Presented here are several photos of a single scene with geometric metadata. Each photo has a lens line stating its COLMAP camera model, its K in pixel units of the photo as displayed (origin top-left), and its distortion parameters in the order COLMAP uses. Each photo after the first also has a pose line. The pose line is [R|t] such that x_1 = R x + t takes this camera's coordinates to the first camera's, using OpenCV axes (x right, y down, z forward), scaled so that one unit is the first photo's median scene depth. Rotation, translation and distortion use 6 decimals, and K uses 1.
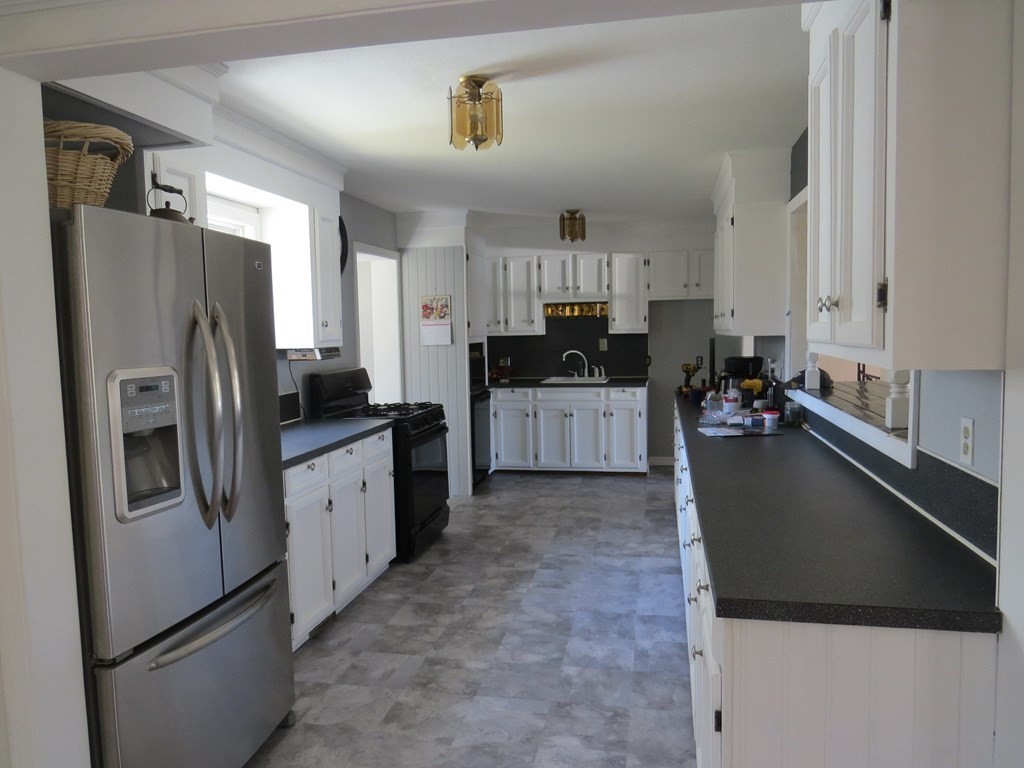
lens RADIAL K [[740.2, 0, 512.2], [0, 740.2, 384.2], [0, 0, 1]] dist [-0.016805, 0.002745]
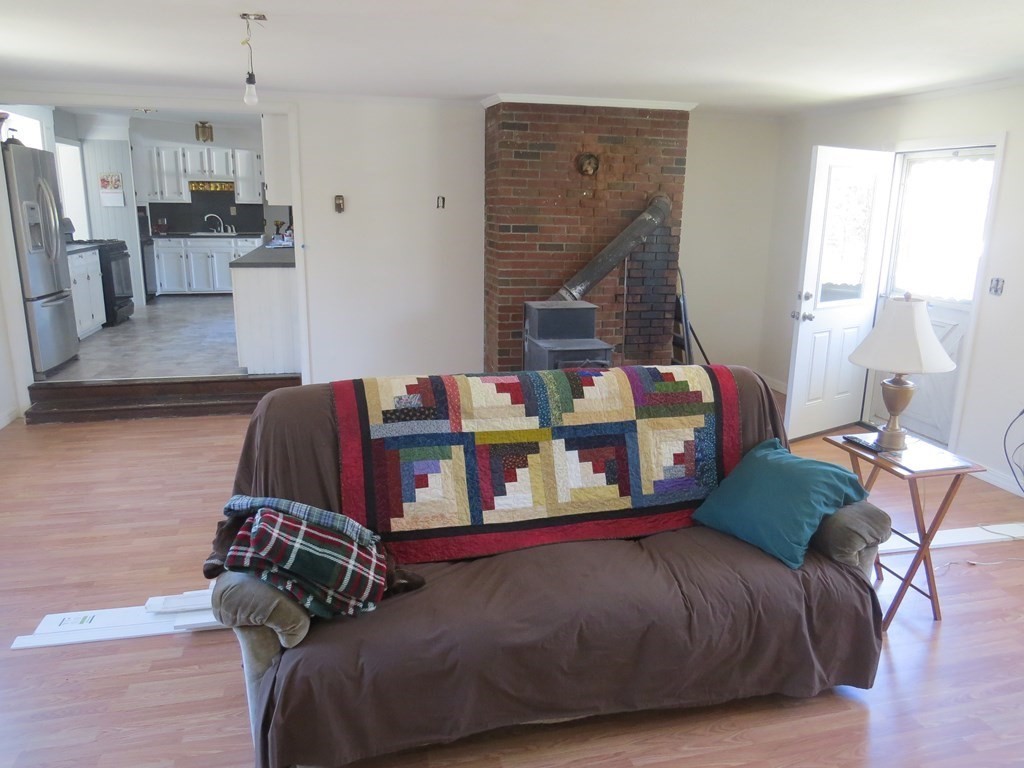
lens RADIAL K [[740.2, 0, 508.4], [0, 740.2, 384.4], [0, 0, 1]] dist [-0.016805, 0.002745]
pose [[0.909937, -0.064375, 0.409719, -0.005739], [-0.000318, 0.987772, 0.155905, 0.065296], [-0.414746, -0.141994, 0.898790, -0.674813]]
